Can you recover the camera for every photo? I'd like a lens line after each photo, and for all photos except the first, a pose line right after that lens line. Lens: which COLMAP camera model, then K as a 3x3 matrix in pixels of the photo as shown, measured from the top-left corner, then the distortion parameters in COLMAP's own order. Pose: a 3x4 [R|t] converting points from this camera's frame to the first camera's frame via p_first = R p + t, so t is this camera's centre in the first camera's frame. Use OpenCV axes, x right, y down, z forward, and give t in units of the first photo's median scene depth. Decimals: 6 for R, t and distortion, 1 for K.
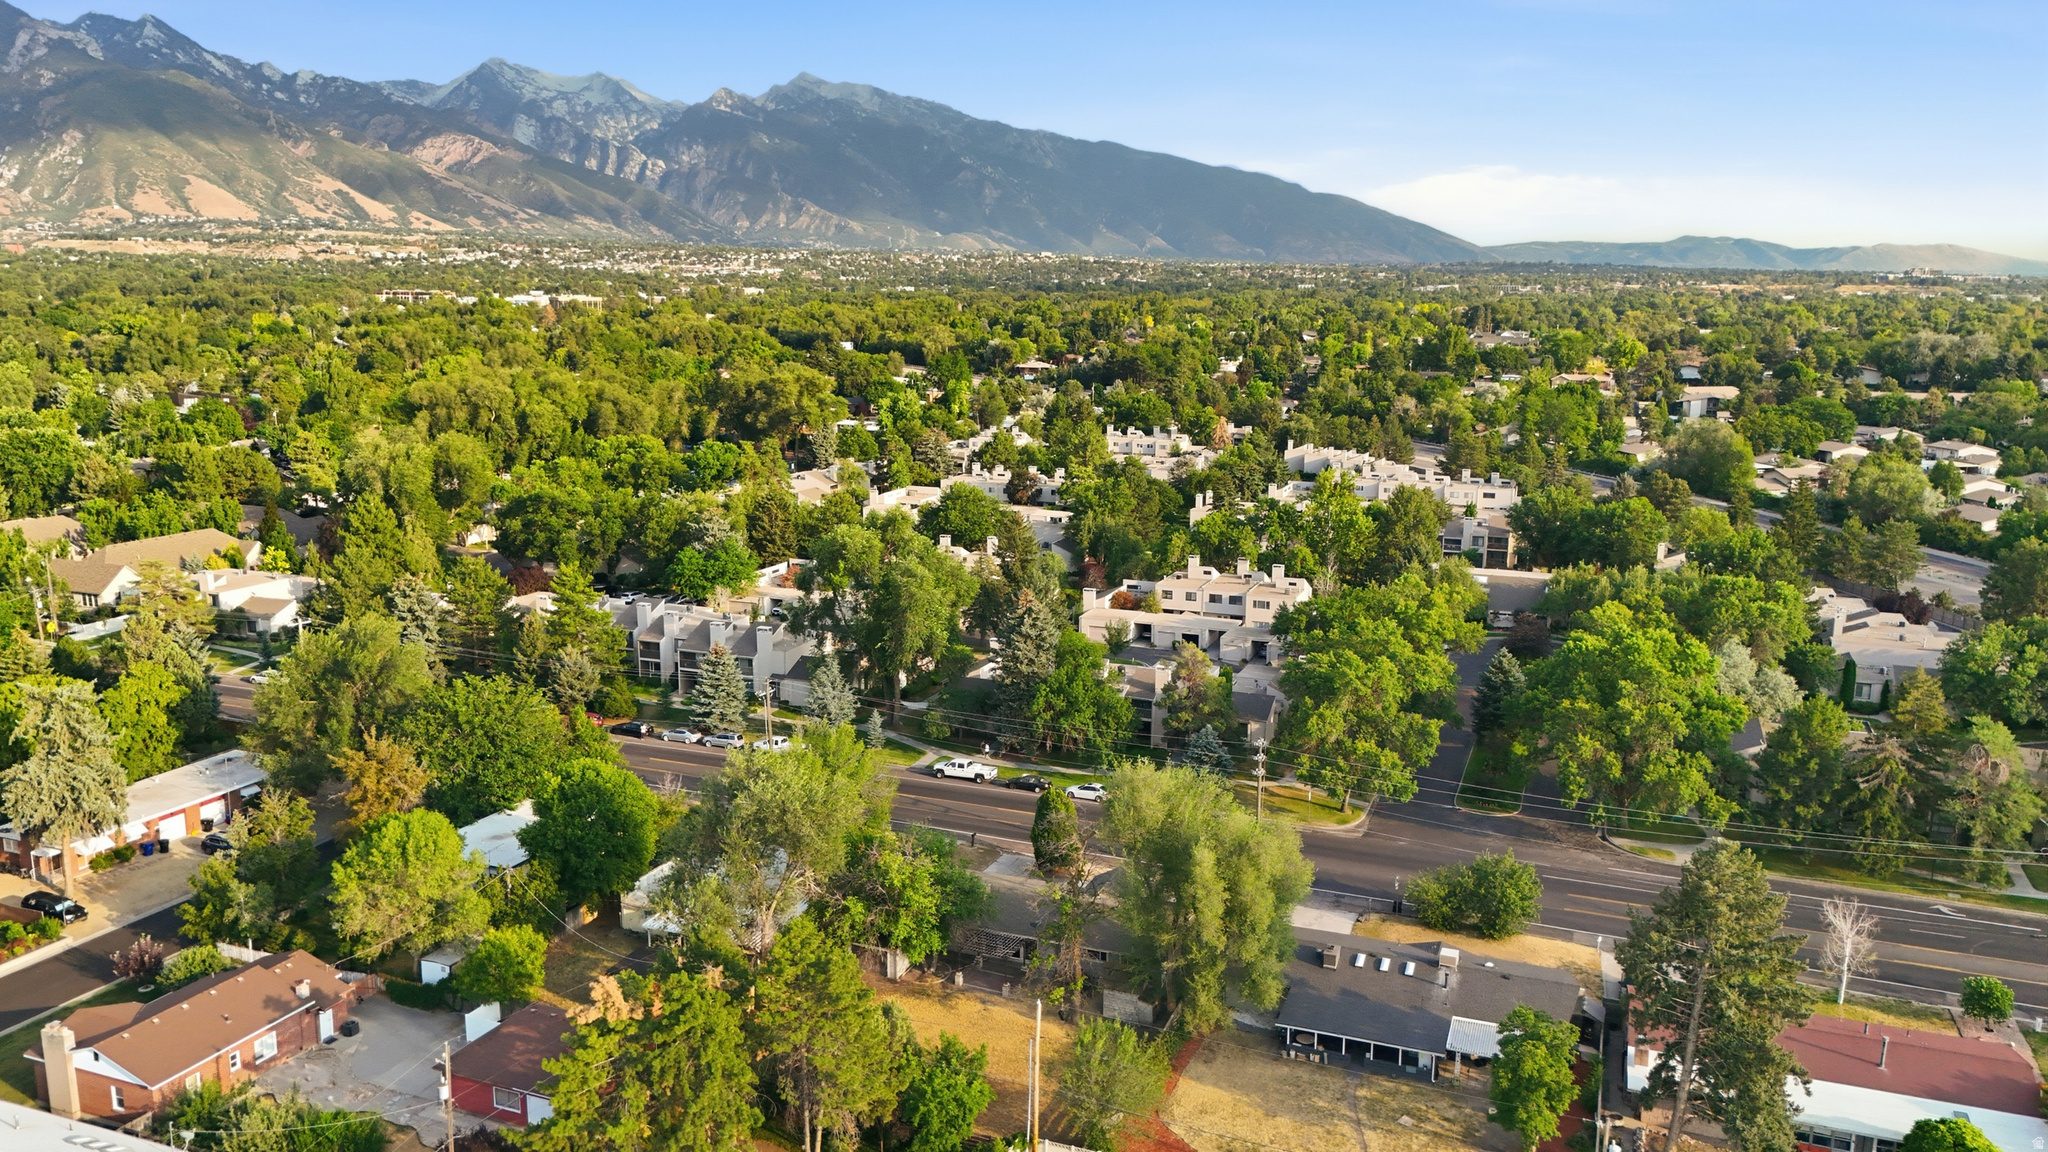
lens RADIAL K [[1514.0, 0, 1021.8], [0, 1514.0, 590.9], [0, 0, 1]] dist [0.074101, -0.074283]
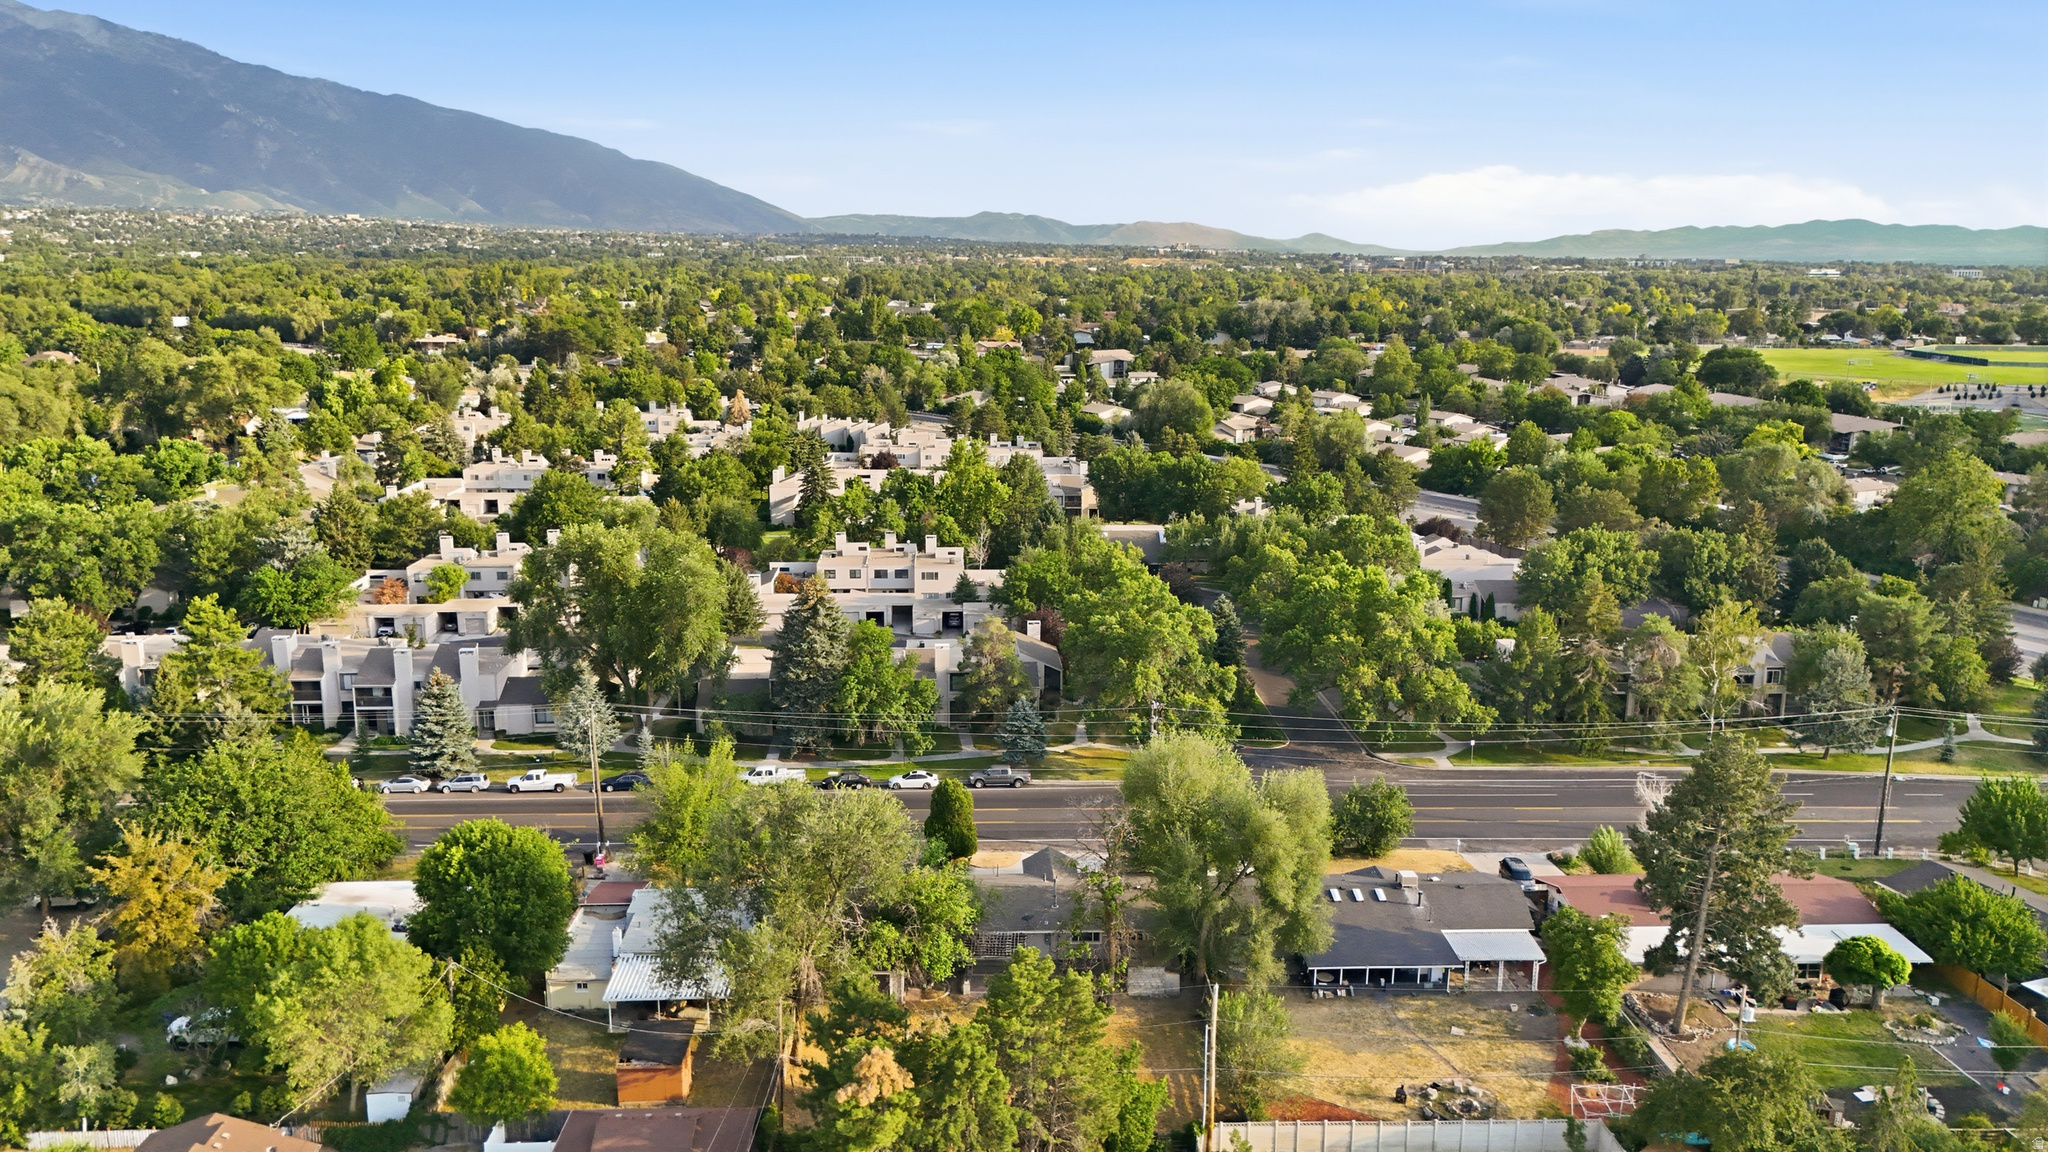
lens RADIAL K [[1514.0, 0, 1025.9], [0, 1514.0, 593.0], [0, 0, 1]] dist [0.074101, -0.074283]
pose [[0.910073, -0.089904, 0.404579, -0.055610], [0.081571, 0.995949, 0.037829, -0.003617], [-0.406341, -0.001425, 0.913720, 0.017391]]
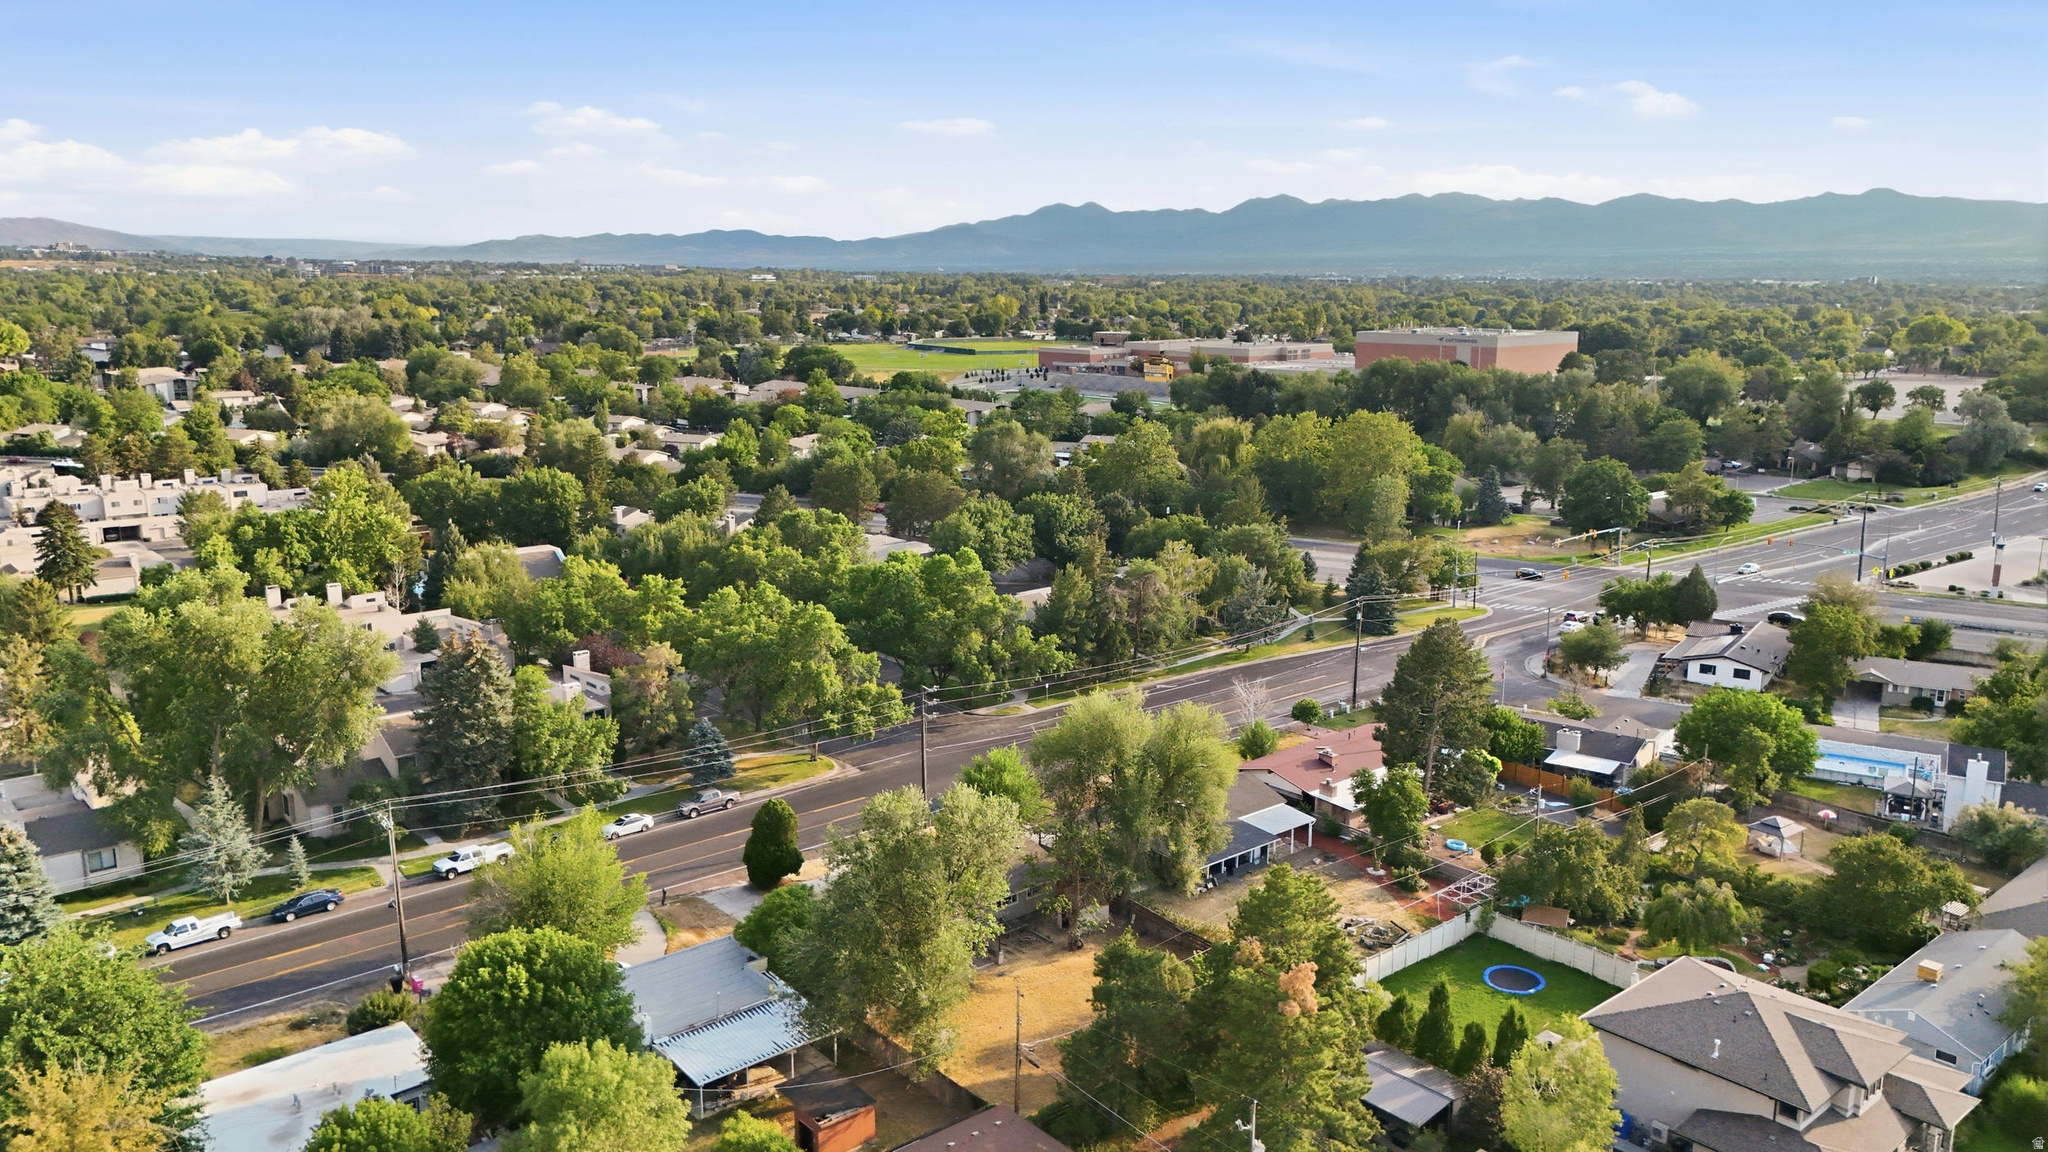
lens RADIAL K [[1514.0, 0, 1031.7], [0, 1514.0, 569.7], [0, 0, 1]] dist [0.074101, -0.074283]
pose [[0.461403, -0.179174, 0.868910, -0.125334], [0.176837, 0.978315, 0.107832, -0.015055], [-0.869388, 0.103901, 0.483082, 0.067491]]
